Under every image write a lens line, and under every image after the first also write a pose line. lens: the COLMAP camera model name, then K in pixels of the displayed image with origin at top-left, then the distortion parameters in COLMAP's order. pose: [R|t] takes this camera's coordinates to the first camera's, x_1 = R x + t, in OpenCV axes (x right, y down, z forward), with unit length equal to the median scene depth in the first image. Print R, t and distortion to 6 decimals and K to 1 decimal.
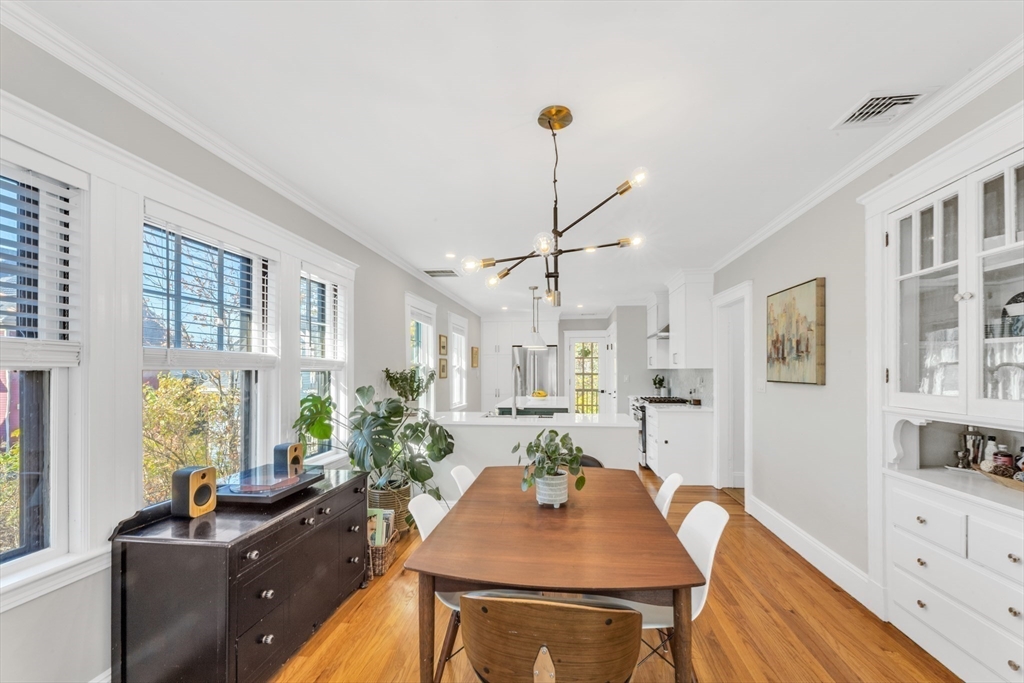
lens RADIAL K [[416.3, 0, 531.4], [0, 416.3, 366.9], [0, 0, 1]] dist [0.005033, -0.000597]
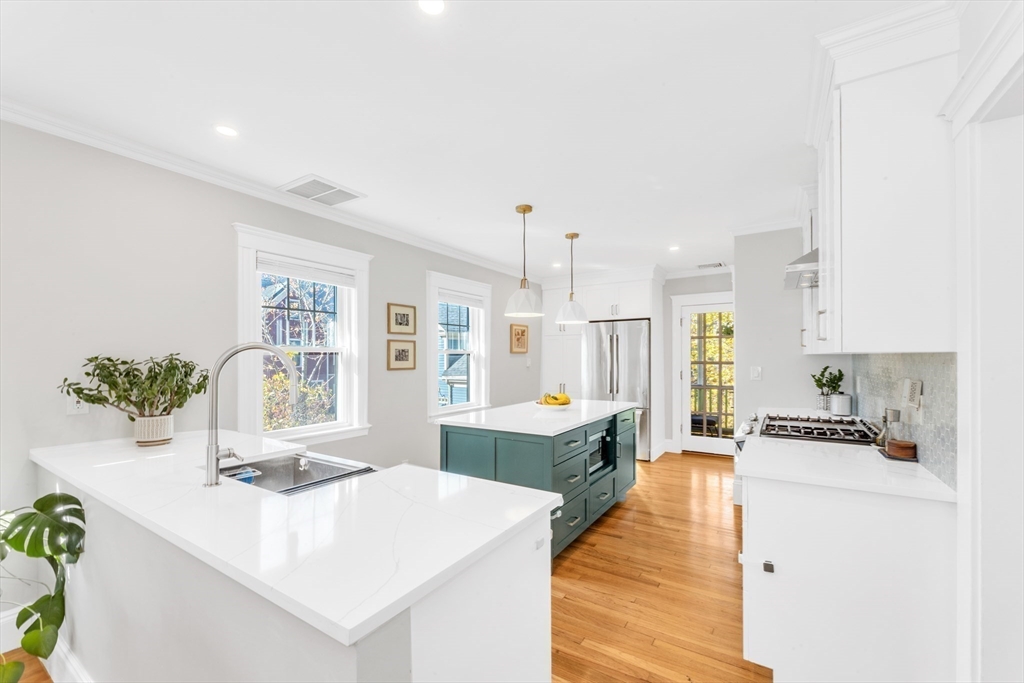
lens RADIAL K [[416.3, 0, 513.2], [0, 416.3, 351.8], [0, 0, 1]] dist [0.005033, -0.000597]
pose [[0.893153, -0.005134, -0.449723, 0.201969], [0.003194, 0.999982, -0.005074, 0.002492], [0.449741, 0.003095, 0.893154, 0.414987]]
